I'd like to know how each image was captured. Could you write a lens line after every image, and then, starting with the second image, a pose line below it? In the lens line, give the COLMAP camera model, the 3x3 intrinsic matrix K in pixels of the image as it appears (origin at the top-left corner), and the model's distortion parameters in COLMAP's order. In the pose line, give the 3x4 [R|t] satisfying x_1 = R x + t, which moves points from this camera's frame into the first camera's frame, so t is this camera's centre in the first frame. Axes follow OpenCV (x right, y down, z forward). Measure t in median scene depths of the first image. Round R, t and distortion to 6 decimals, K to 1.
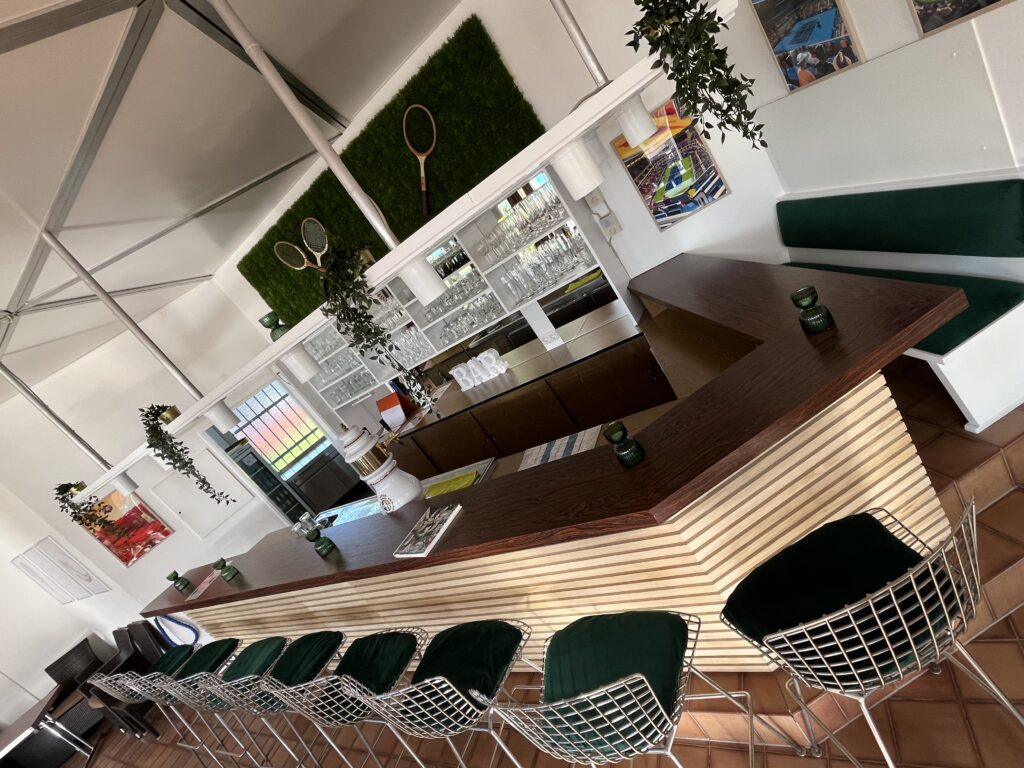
lens RADIAL K [[505.6, 0, 512.0], [0, 505.6, 384.0], [0, 0, 1]] dist [-0.001323, -0.000382]
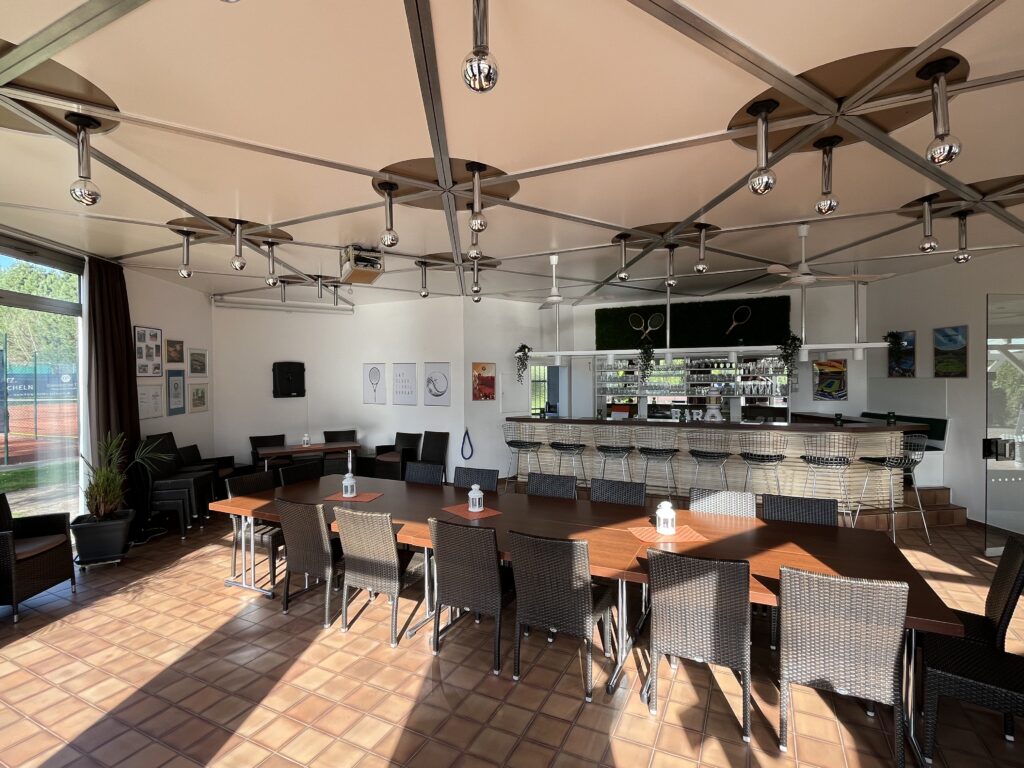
lens RADIAL K [[505.6, 0, 512.0], [0, 505.6, 384.0], [0, 0, 1]] dist [-0.001323, -0.000382]
pose [[0.834021, 0.551725, -0.002976, -0.776019], [-0.522561, 0.788182, -0.325115, 0.965504], [-0.177029, 0.272708, 0.945670, -0.873259]]
